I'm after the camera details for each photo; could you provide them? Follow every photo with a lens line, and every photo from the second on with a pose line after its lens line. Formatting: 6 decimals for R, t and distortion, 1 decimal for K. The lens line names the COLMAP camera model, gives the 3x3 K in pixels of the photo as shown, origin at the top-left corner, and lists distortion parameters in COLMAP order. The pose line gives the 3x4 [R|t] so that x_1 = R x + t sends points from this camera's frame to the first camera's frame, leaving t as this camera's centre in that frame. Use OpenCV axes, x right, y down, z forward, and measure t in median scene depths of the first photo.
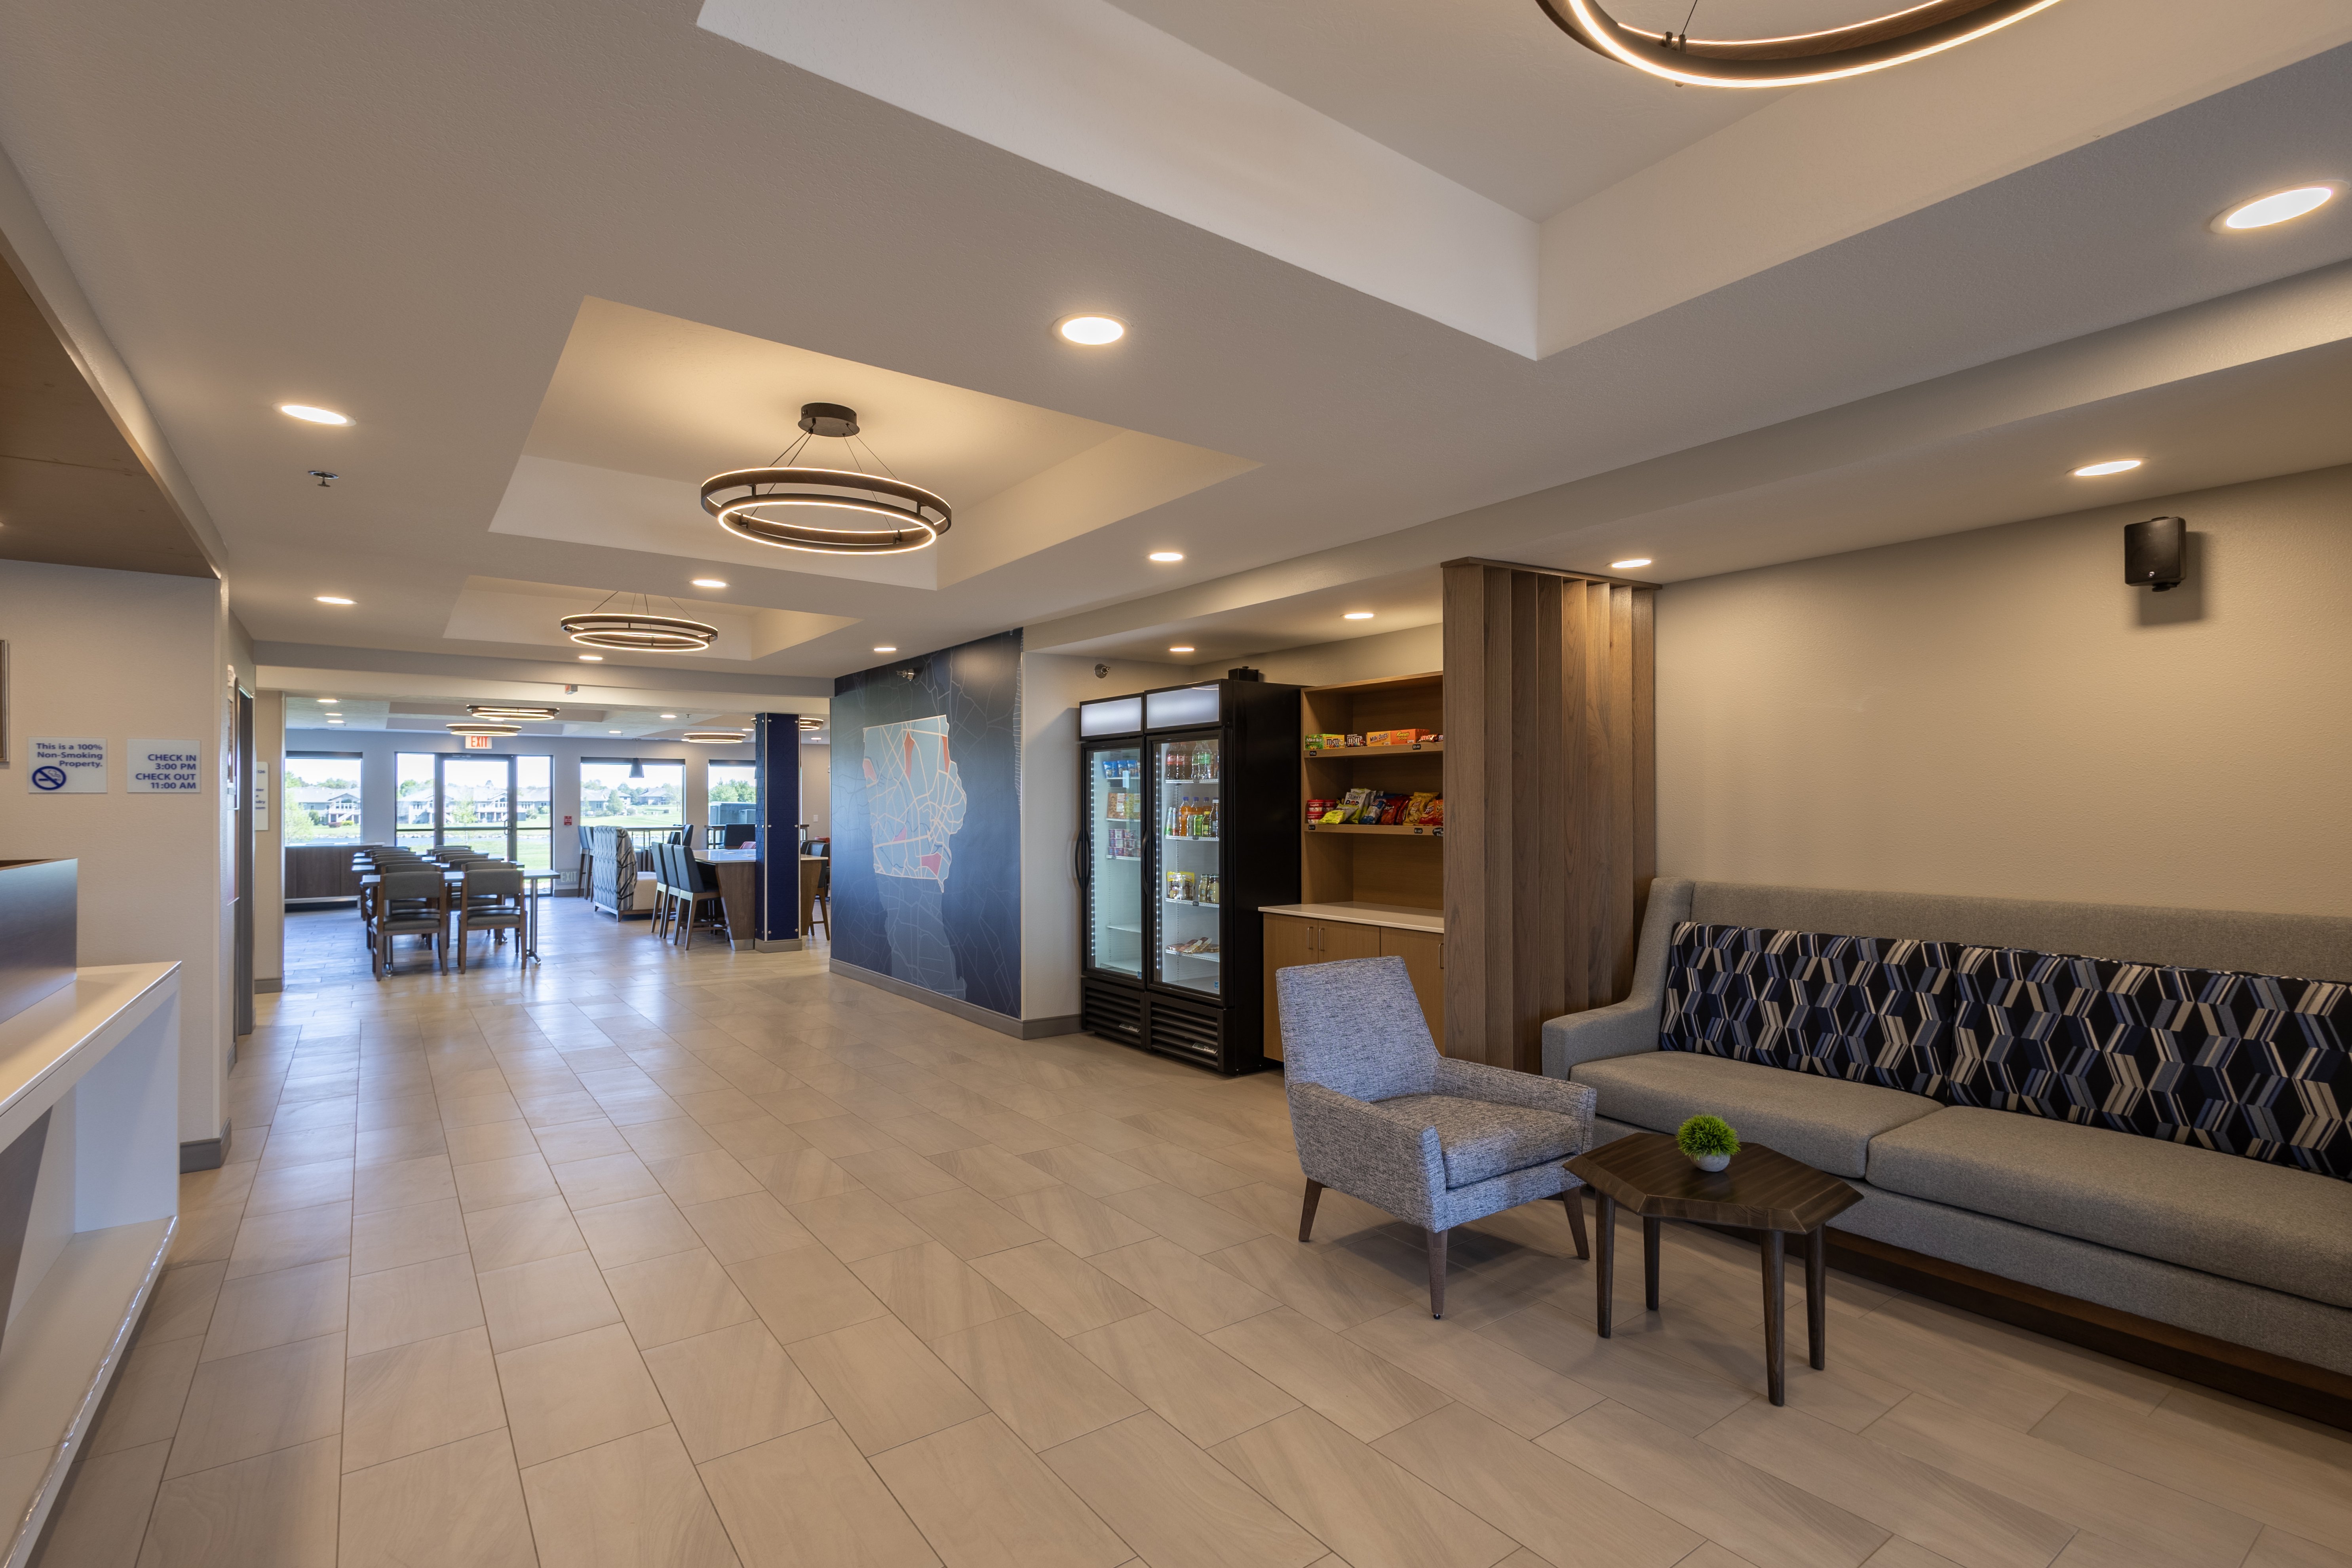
lens RADIAL K [[1106.4, 0, 1192.6], [0, 1106.4, 795.4], [0, 0, 1]] dist [0.009971, -0.000154]
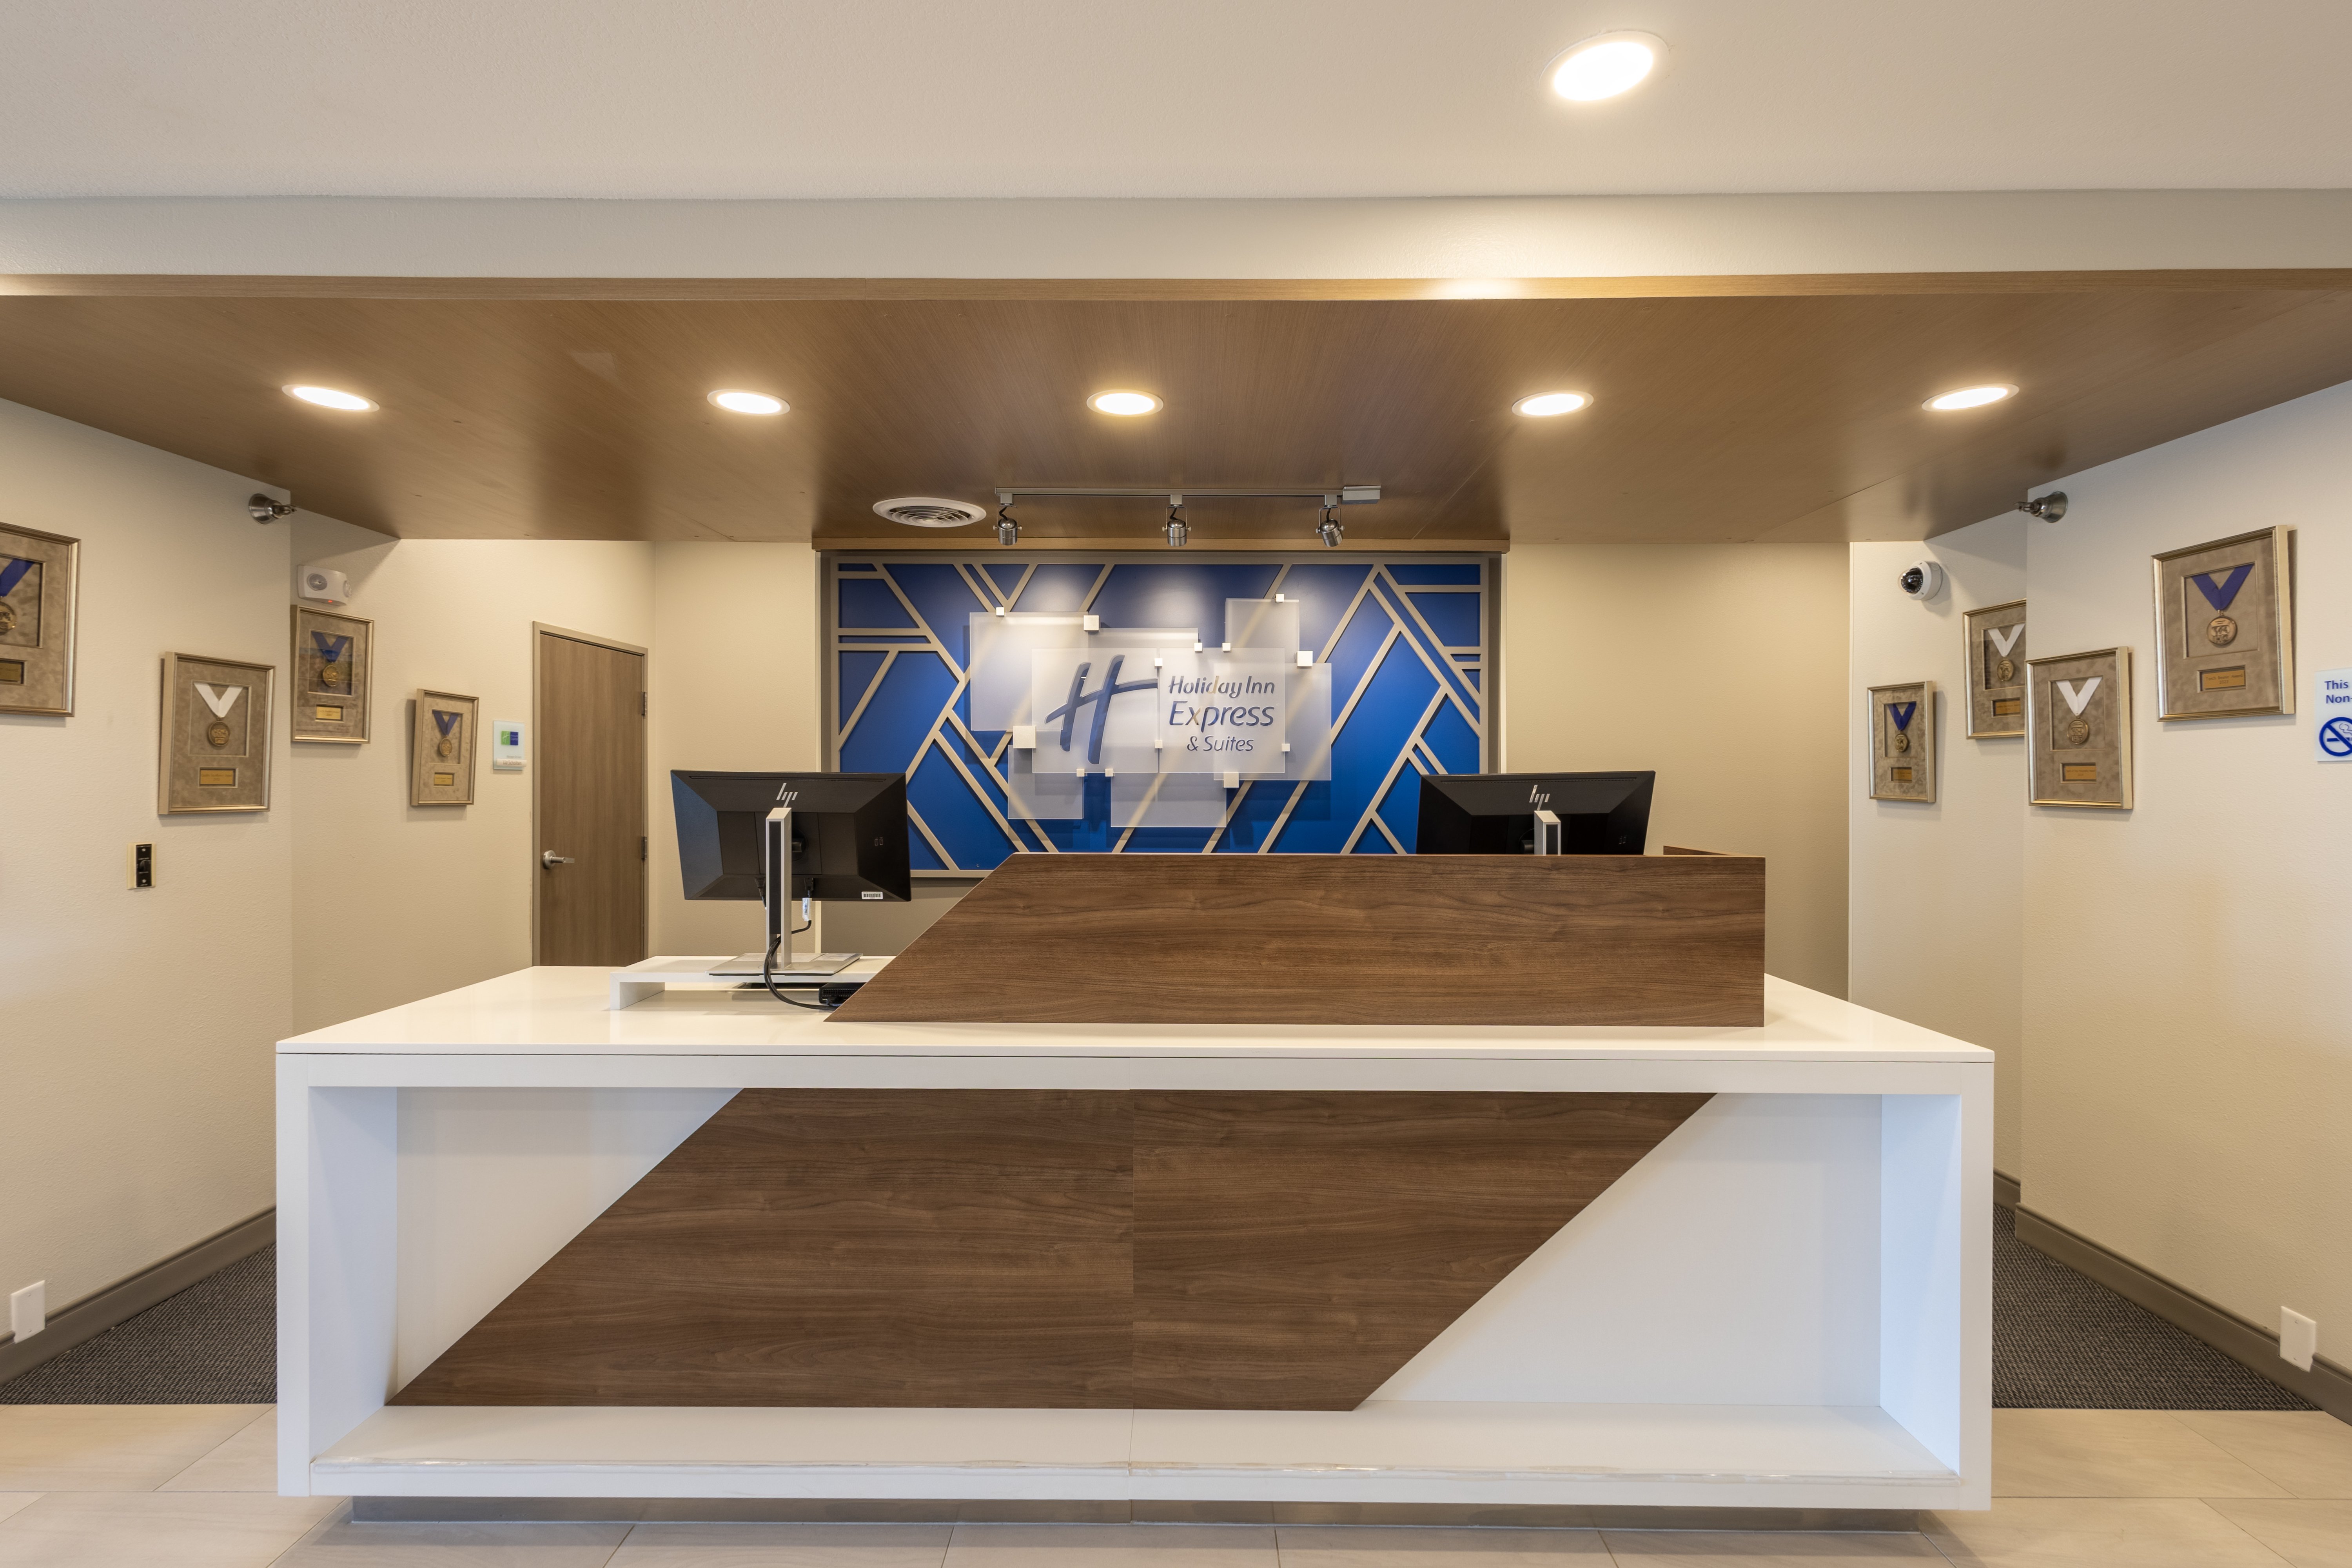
lens RADIAL K [[1086.1, 0, 1176.0], [0, 1086.1, 784.0], [0, 0, 1]] dist [0.007853, -0.000015]
pose [[-0.600001, 0.005906, -0.799977, -0.085647], [0.007448, 0.999971, 0.001797, 0.002228], [0.799964, -0.004880, -0.600028, 0.443903]]
